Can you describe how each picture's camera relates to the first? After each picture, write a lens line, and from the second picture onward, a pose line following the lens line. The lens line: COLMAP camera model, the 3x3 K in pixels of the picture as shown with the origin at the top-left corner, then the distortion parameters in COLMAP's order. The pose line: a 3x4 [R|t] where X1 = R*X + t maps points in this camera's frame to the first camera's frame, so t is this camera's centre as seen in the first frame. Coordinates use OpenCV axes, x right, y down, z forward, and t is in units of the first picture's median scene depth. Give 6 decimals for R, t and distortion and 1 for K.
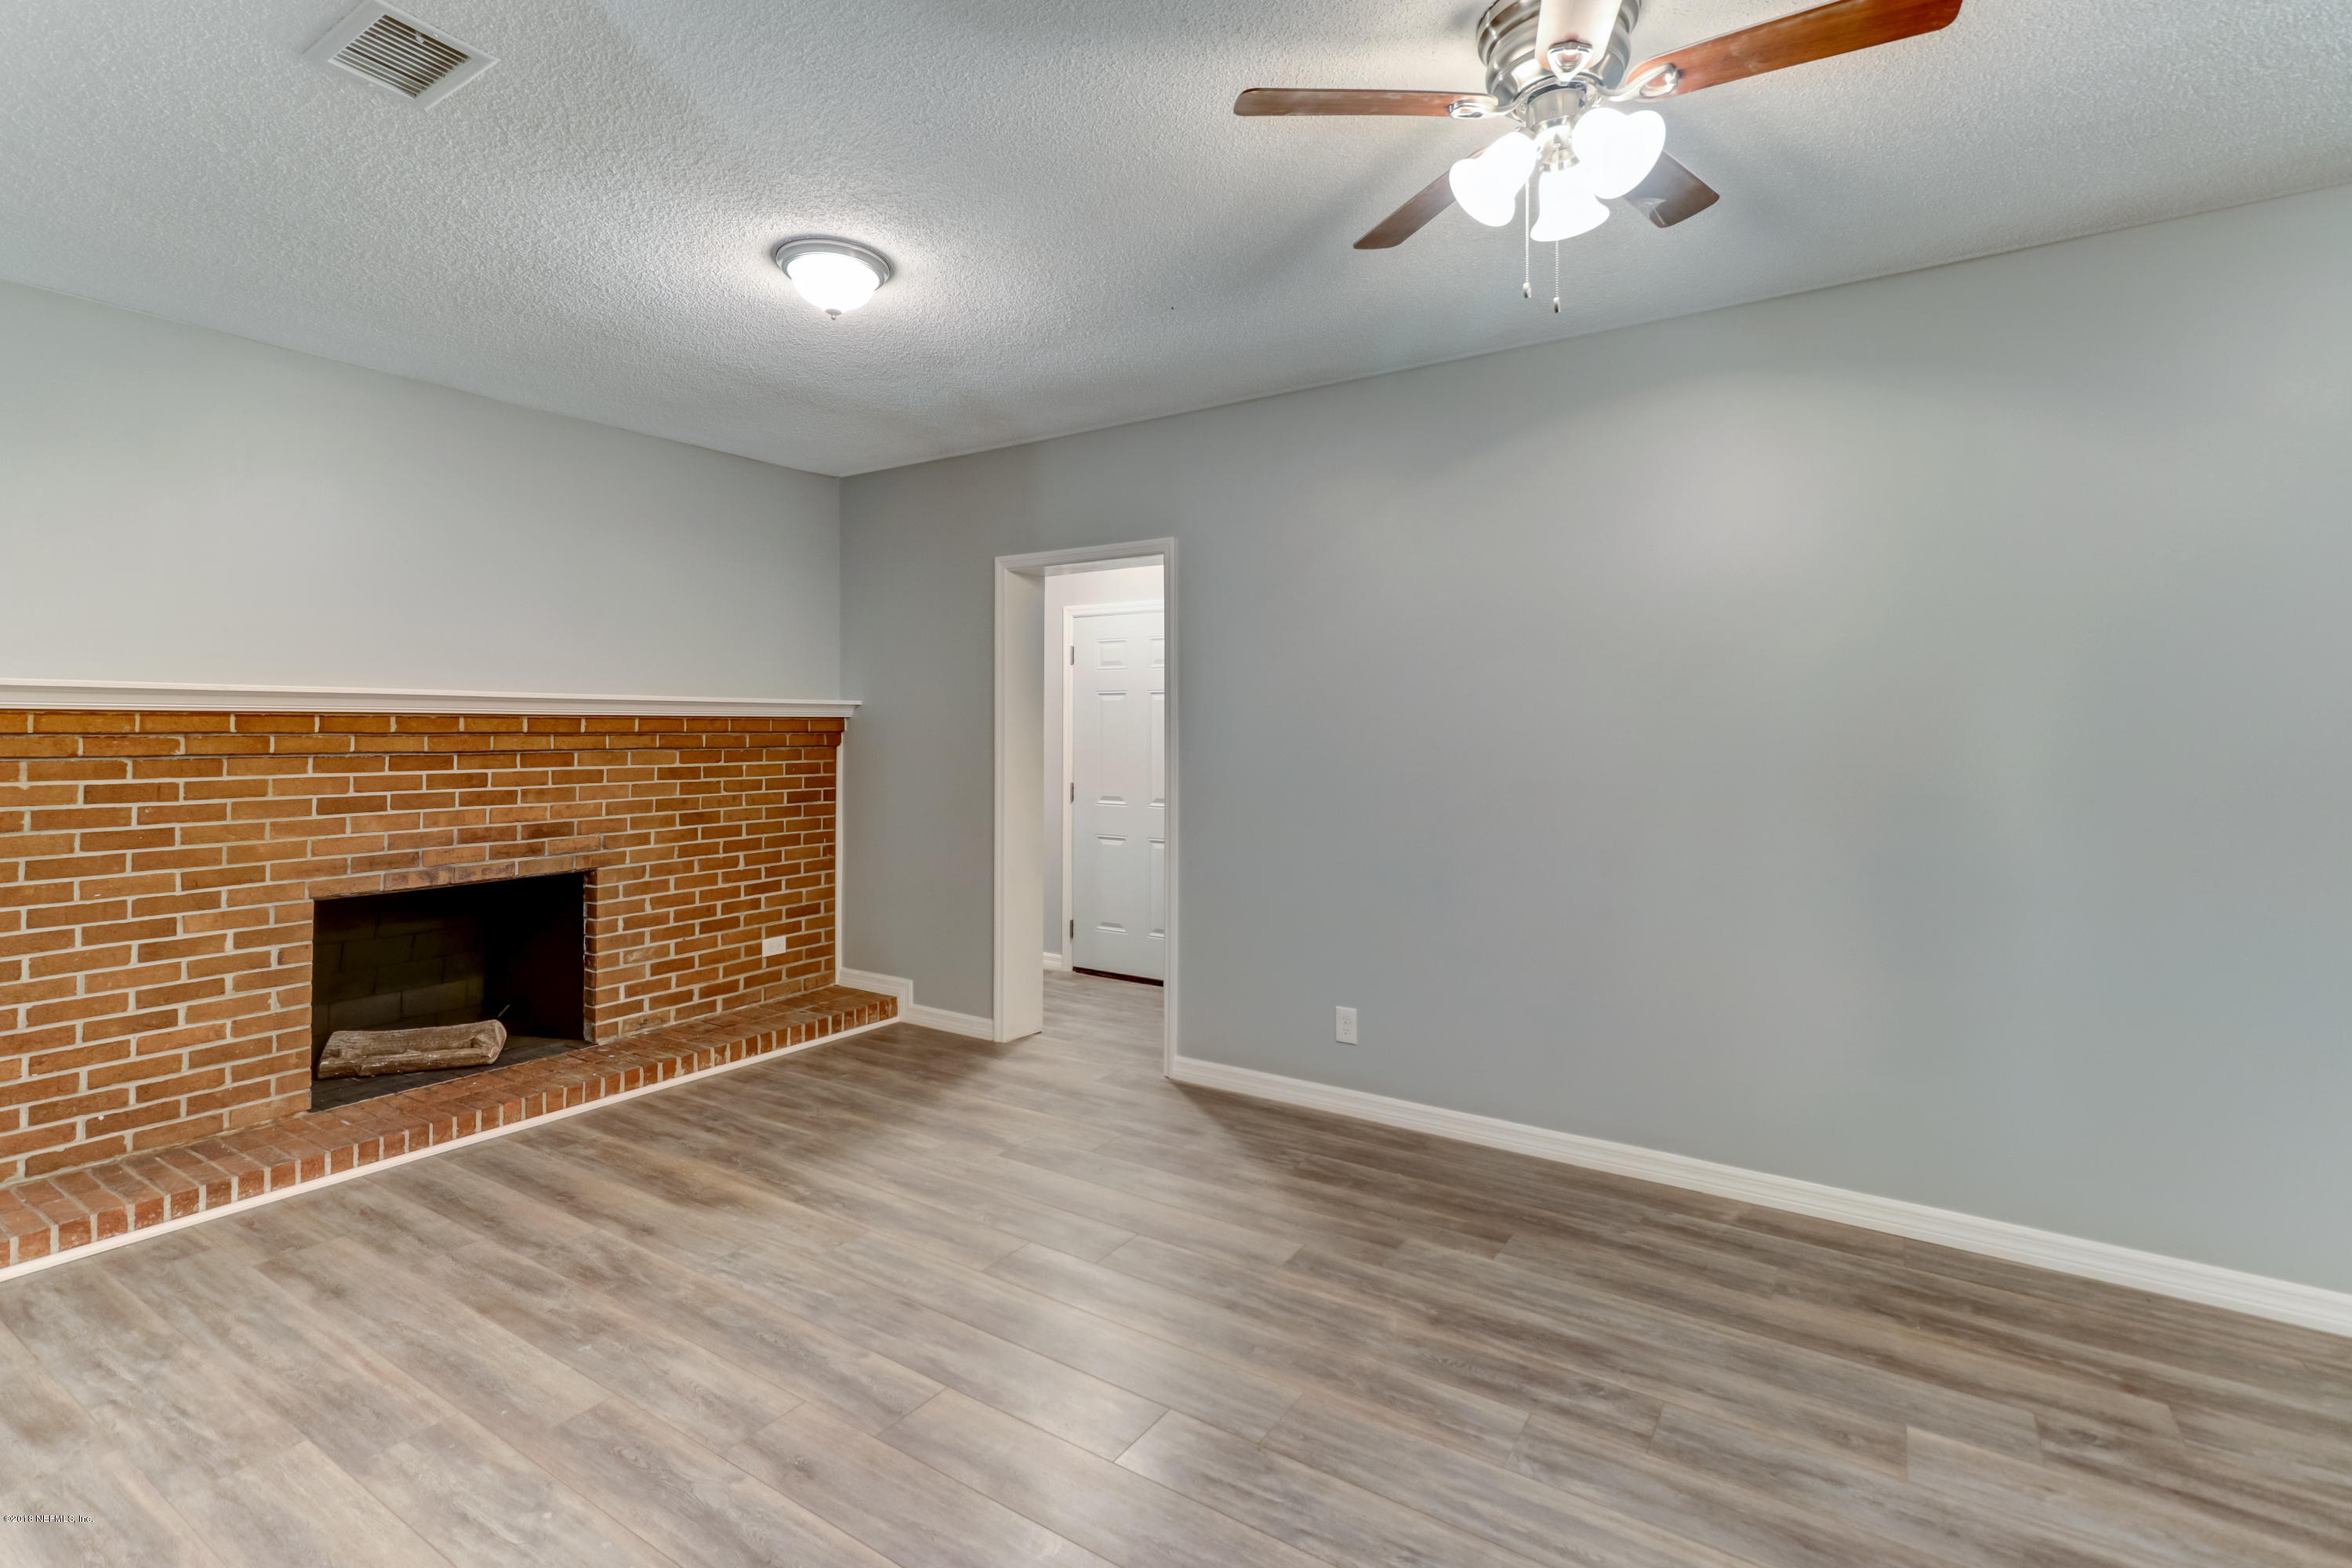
lens RADIAL K [[1089.2, 0, 1157.1], [0, 1089.2, 727.2], [0, 0, 1]] dist [0.019257, -0.000393]
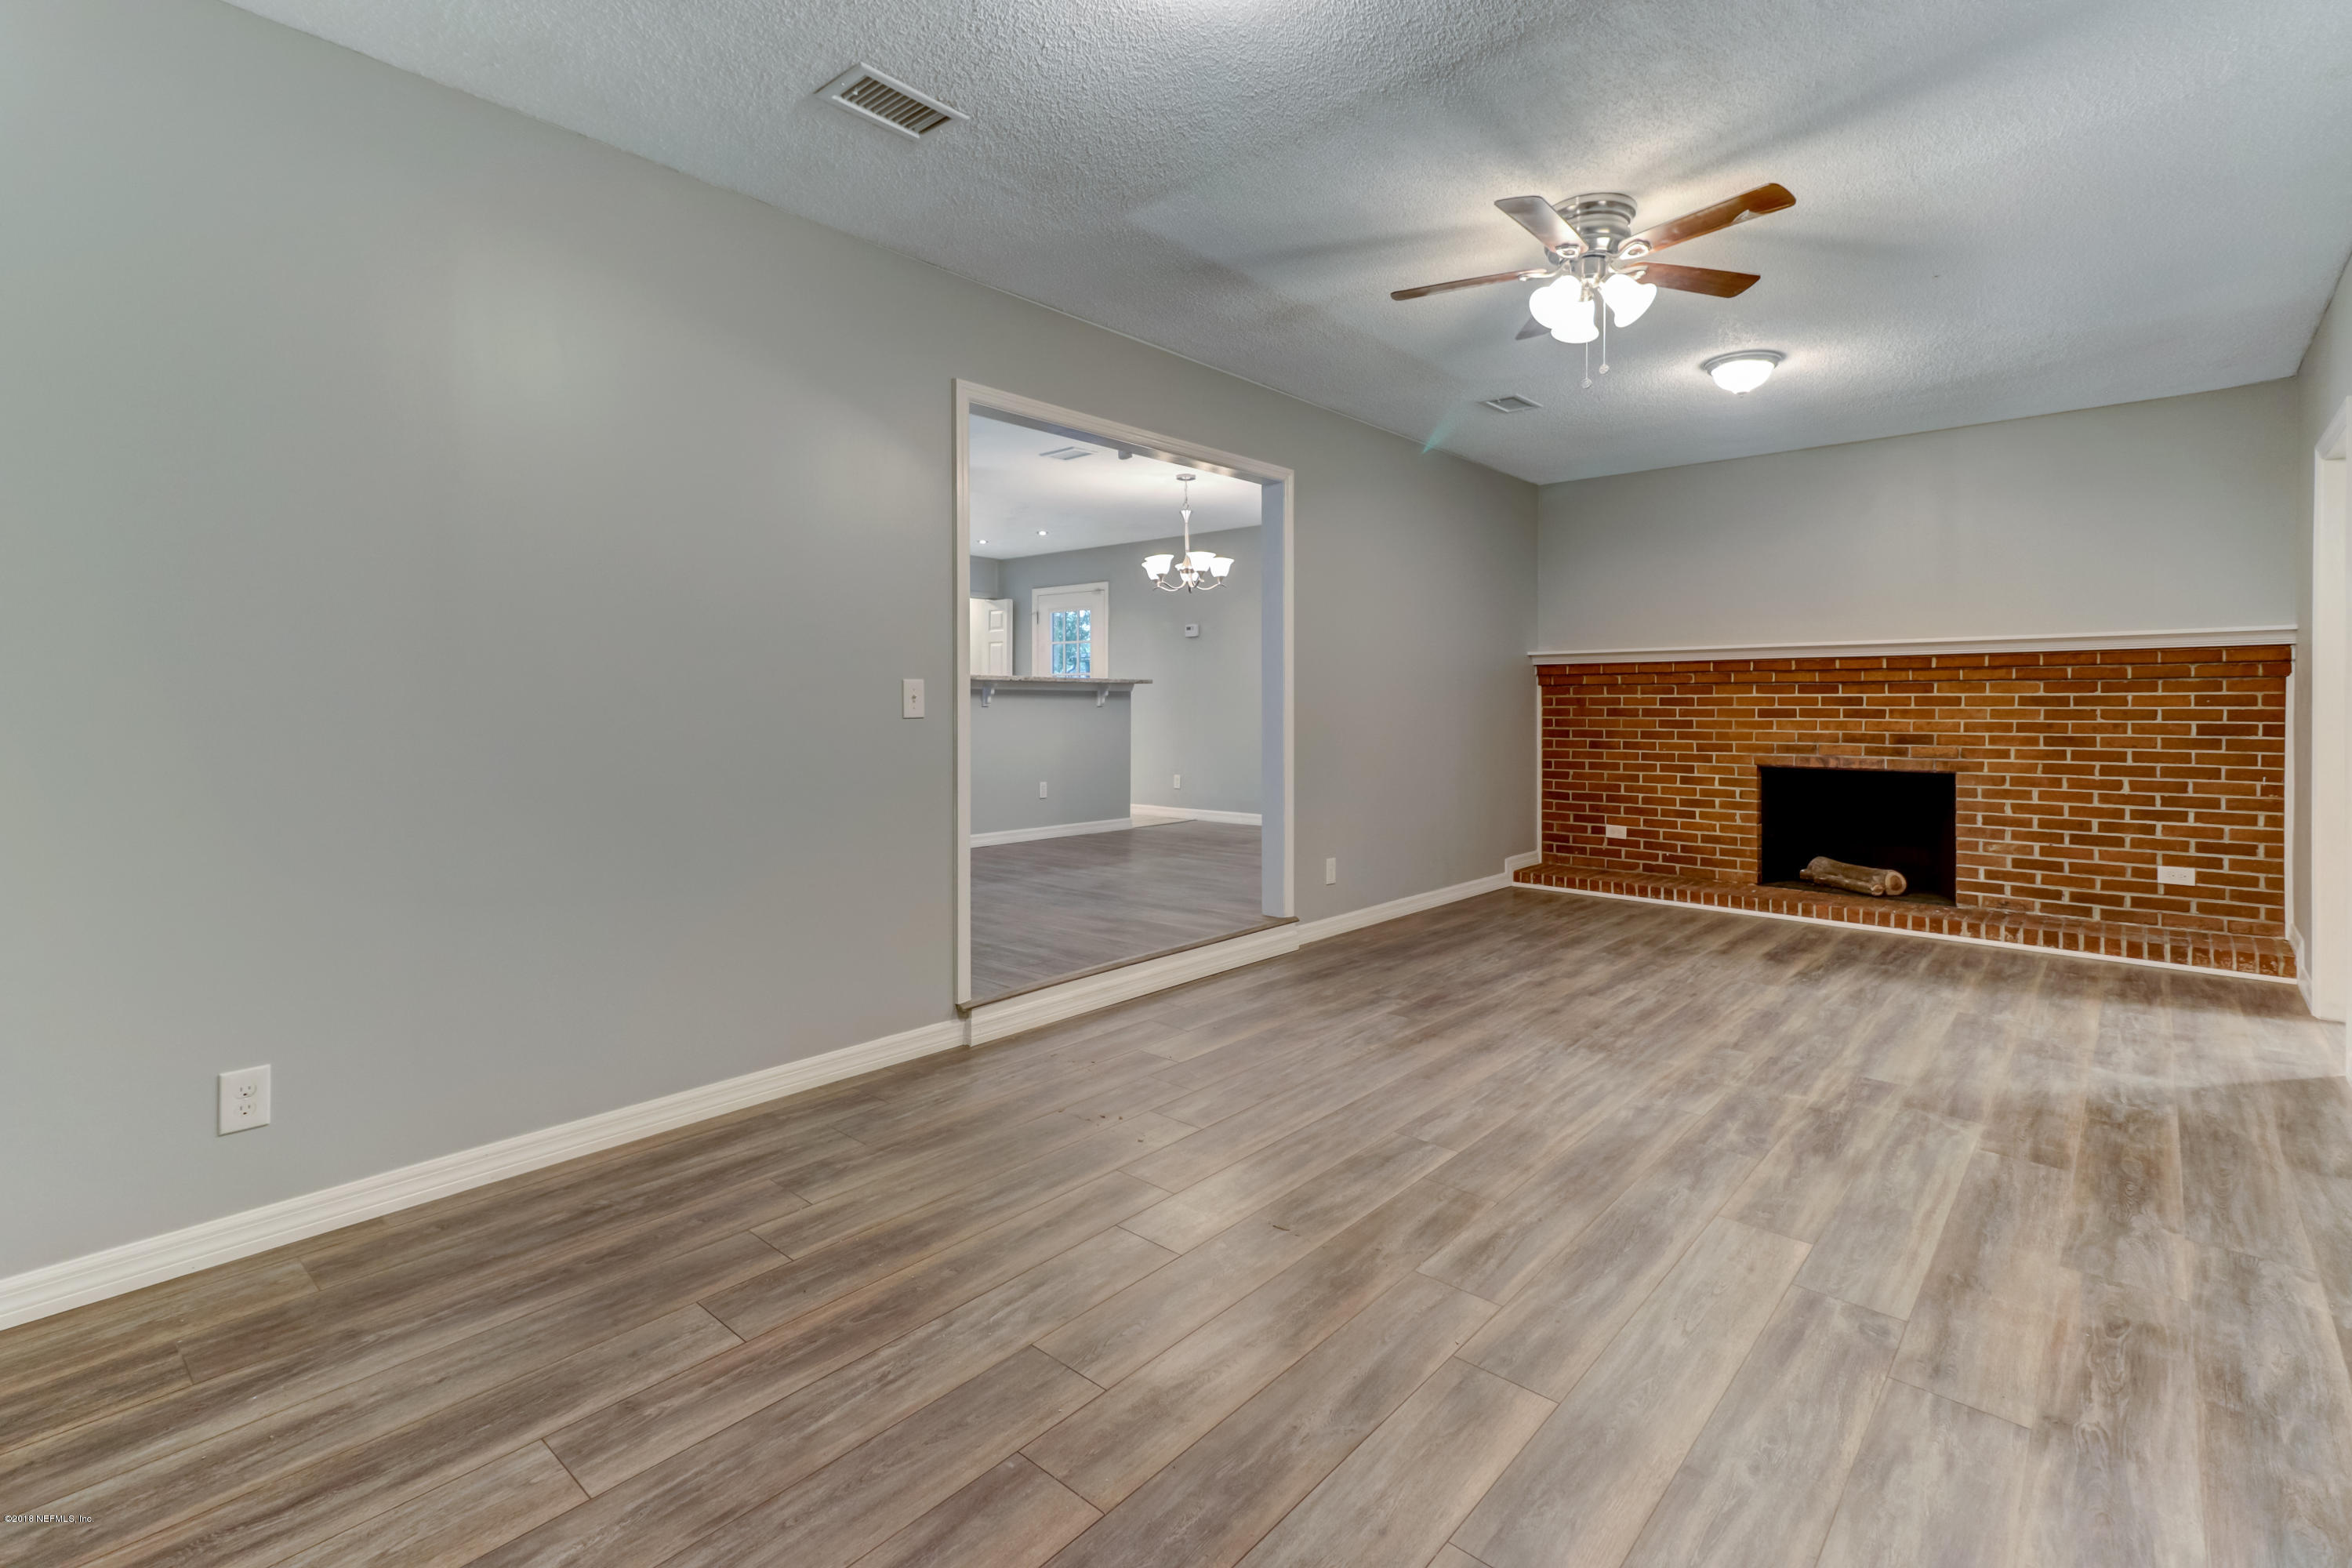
lens RADIAL K [[1089.2, 0, 1169.5], [0, 1089.2, 714.6], [0, 0, 1]] dist [0.019257, -0.000393]
pose [[-0.137663, 0.011097, -0.990417, 1.076255], [0.003470, 0.999936, 0.010722, 0.051125], [0.990473, -0.001961, -0.137692, 0.300359]]
